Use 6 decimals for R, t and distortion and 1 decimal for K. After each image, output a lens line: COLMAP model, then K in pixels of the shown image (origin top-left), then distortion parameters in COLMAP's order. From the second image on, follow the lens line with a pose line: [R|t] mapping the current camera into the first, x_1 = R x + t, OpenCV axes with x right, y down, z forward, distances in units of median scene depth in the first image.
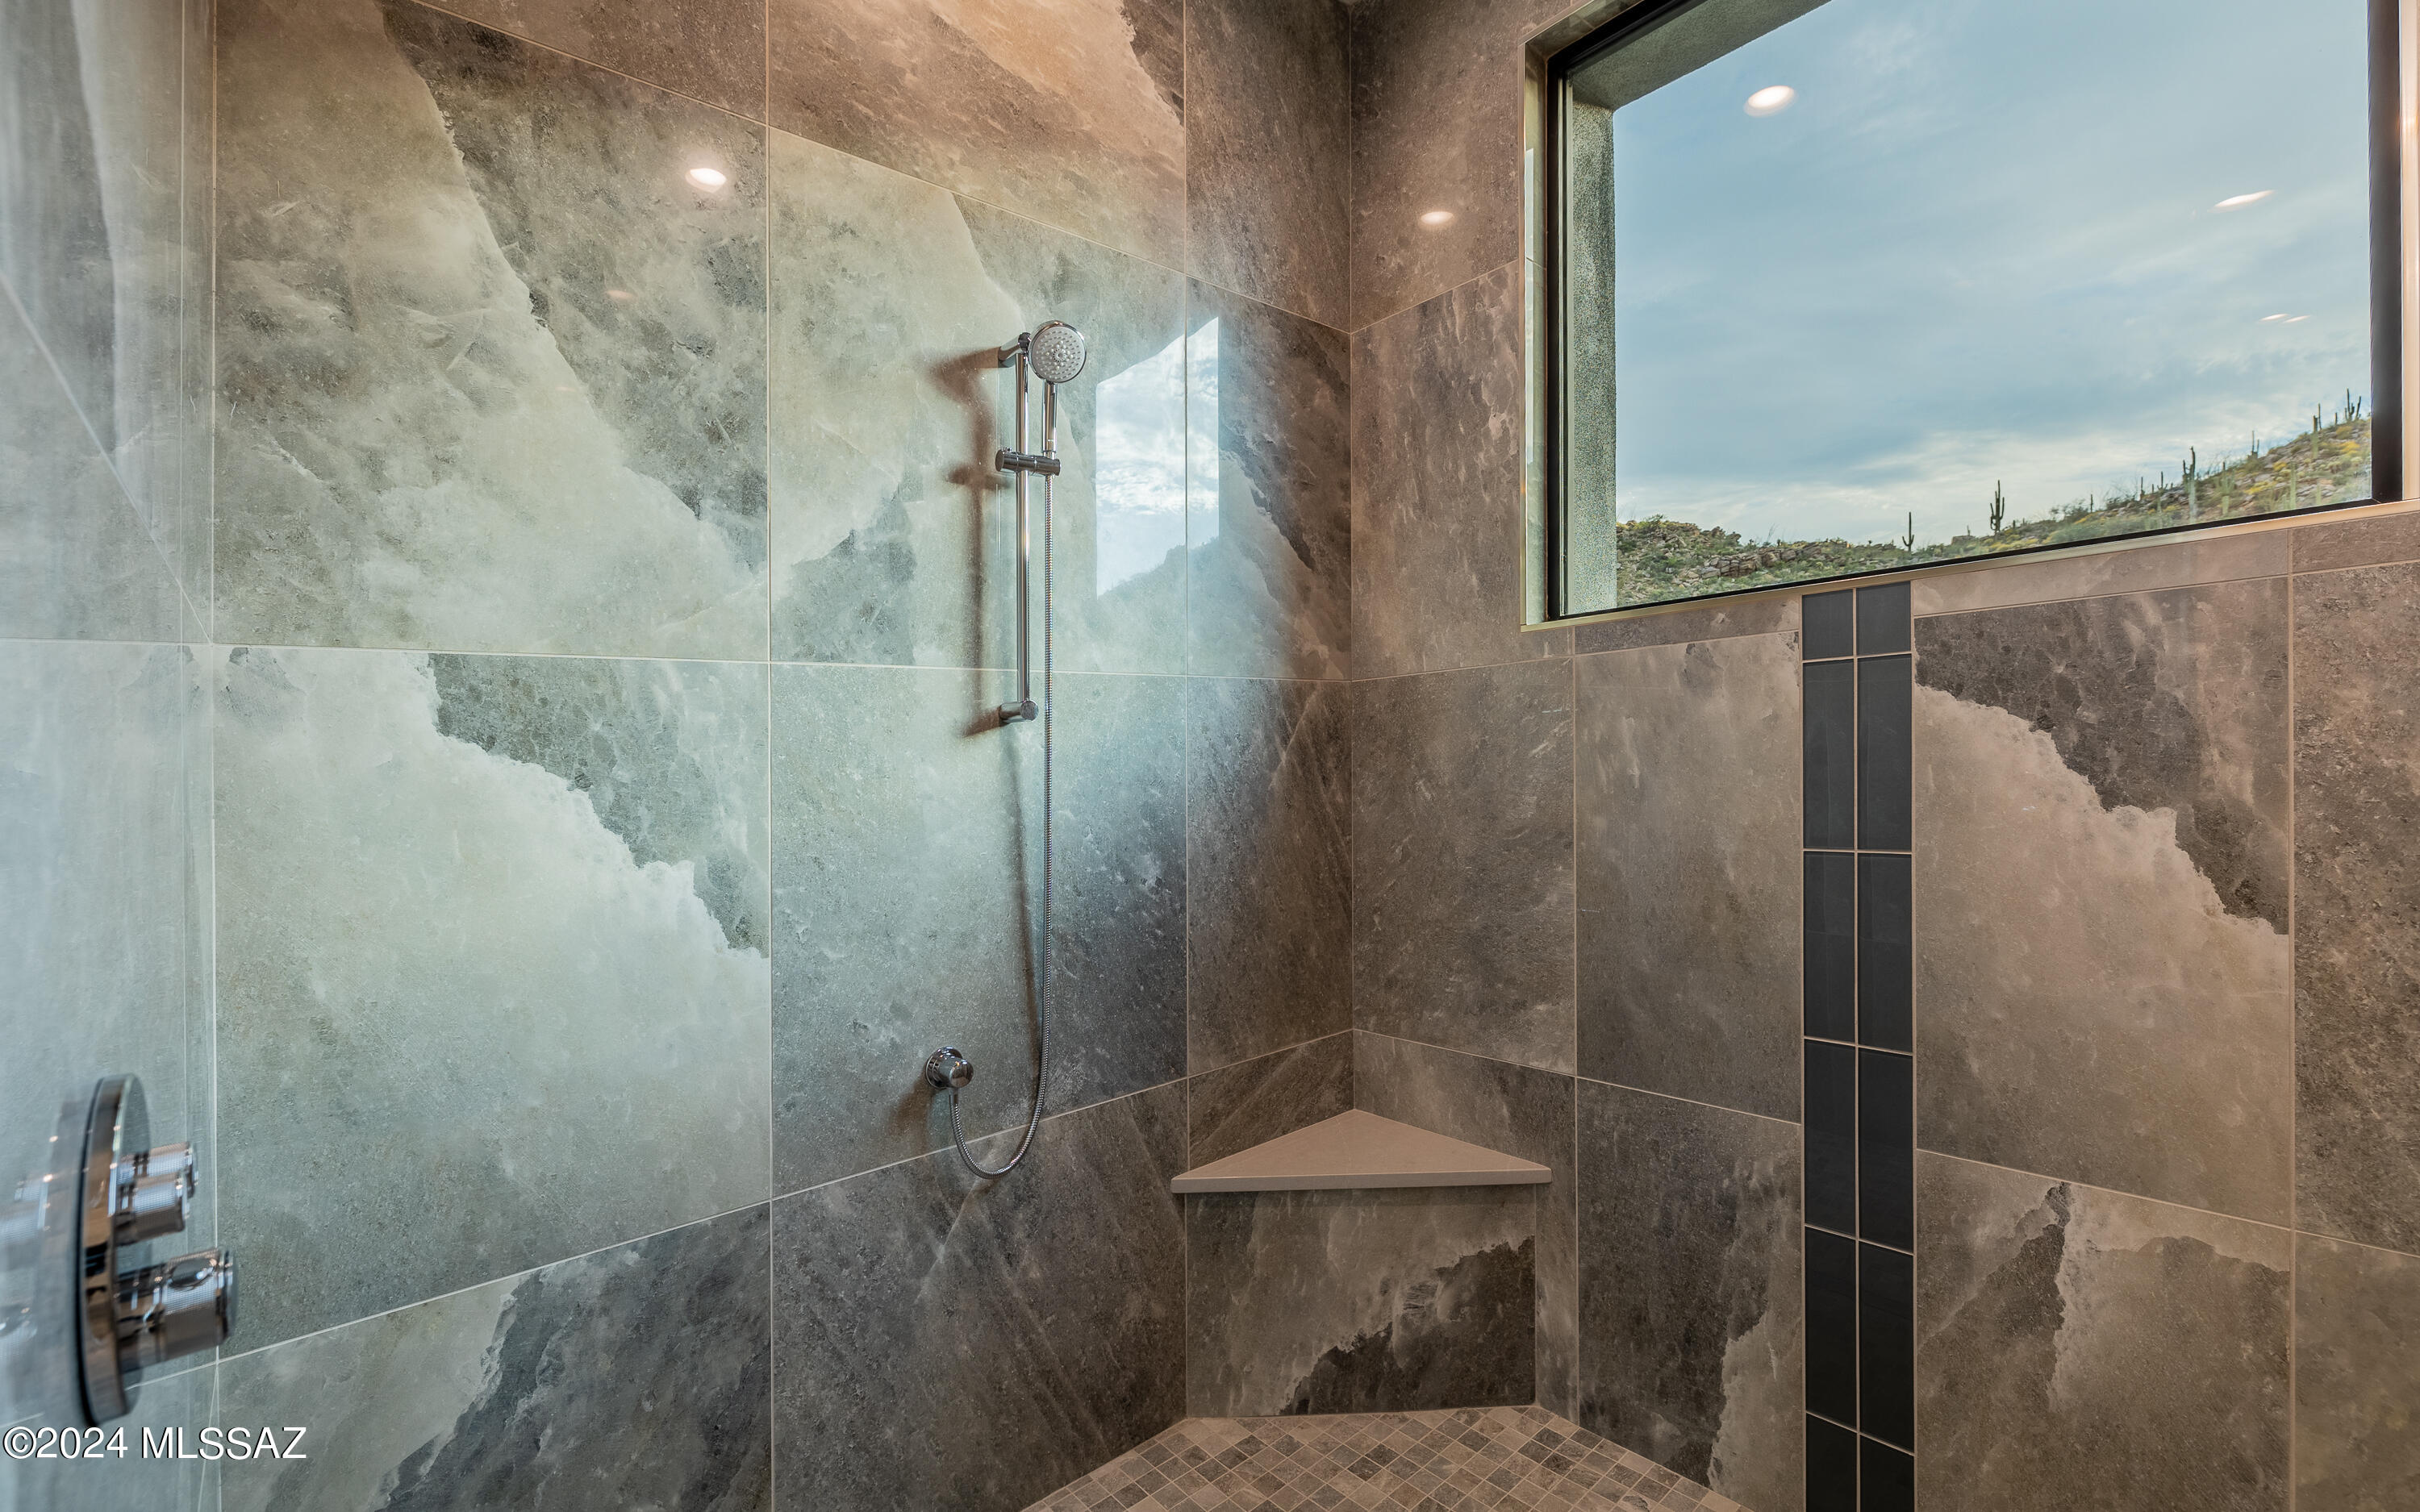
lens RADIAL K [[1058.9, 0, 1210.0], [0, 1058.9, 756.0], [0, 0, 1]] dist [-0.000297, -0.000367]
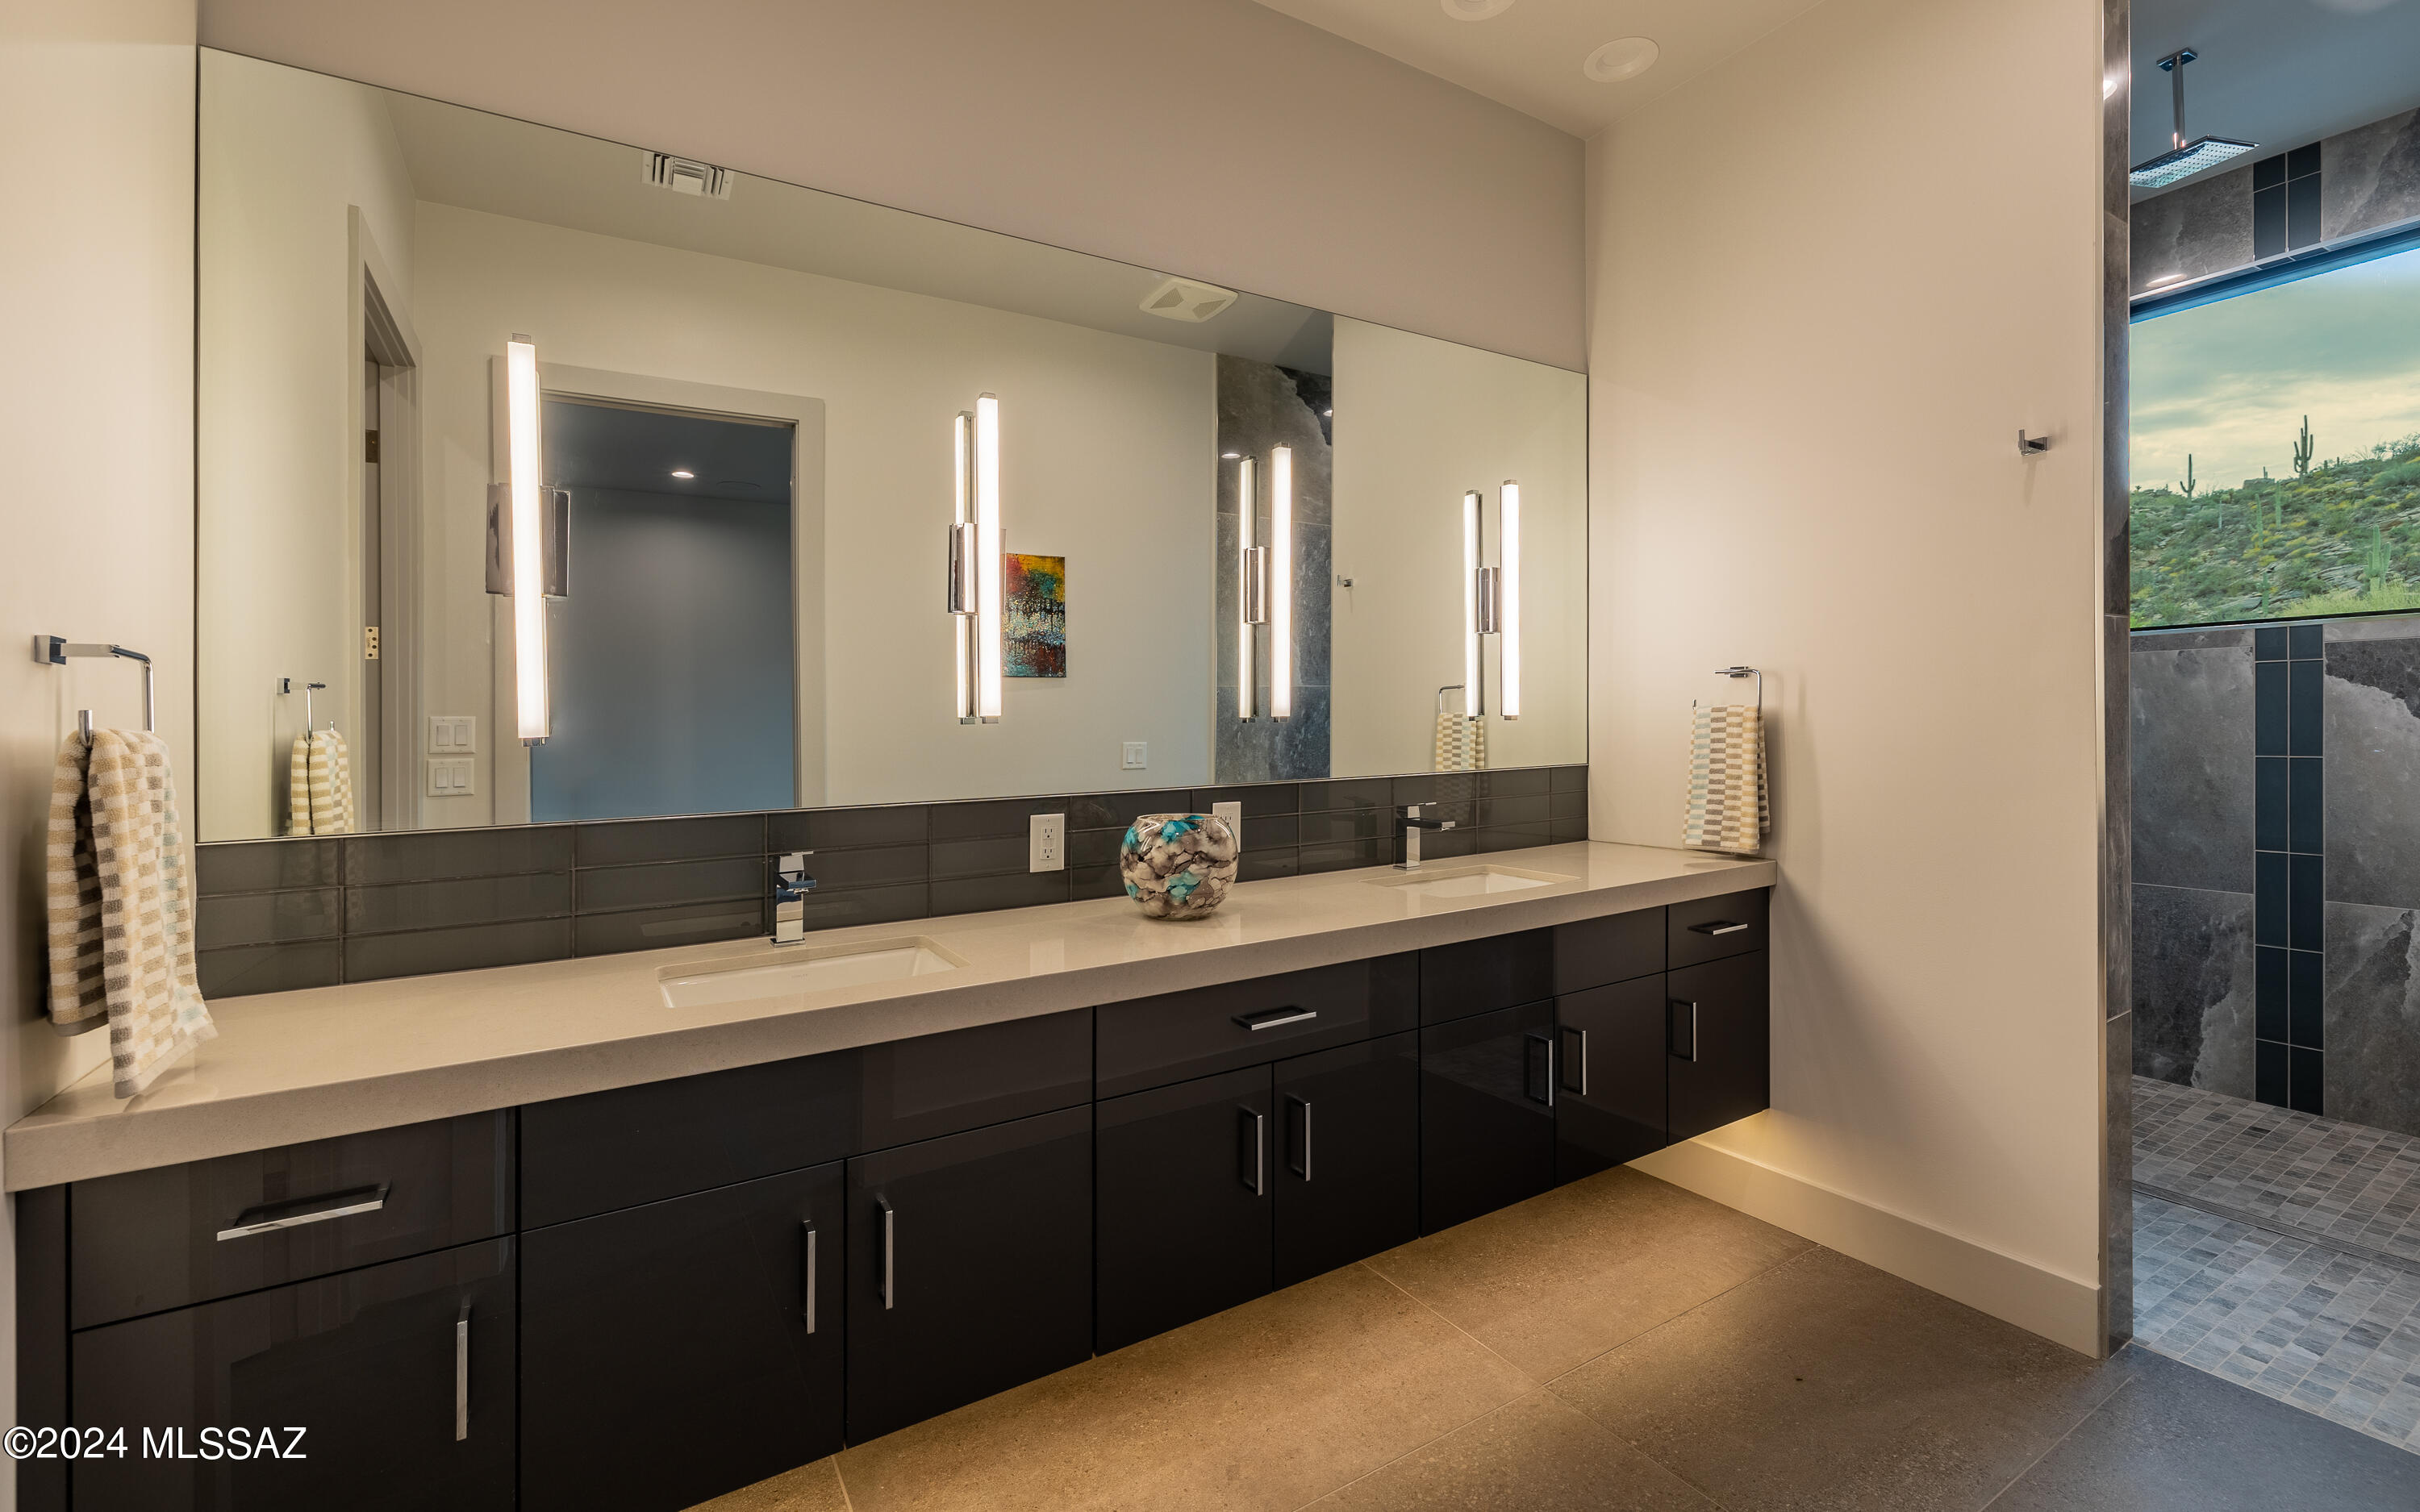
lens RADIAL K [[1027.8, 0, 1214.9], [0, 1027.8, 696.7], [0, 0, 1]] dist [-0.001405, -0.000491]
pose [[0.984509, 0.014728, -0.174714, -1.058581], [-0.017114, 0.999780, -0.012159, 0.034074], [0.174496, 0.014961, 0.984544, -1.276283]]
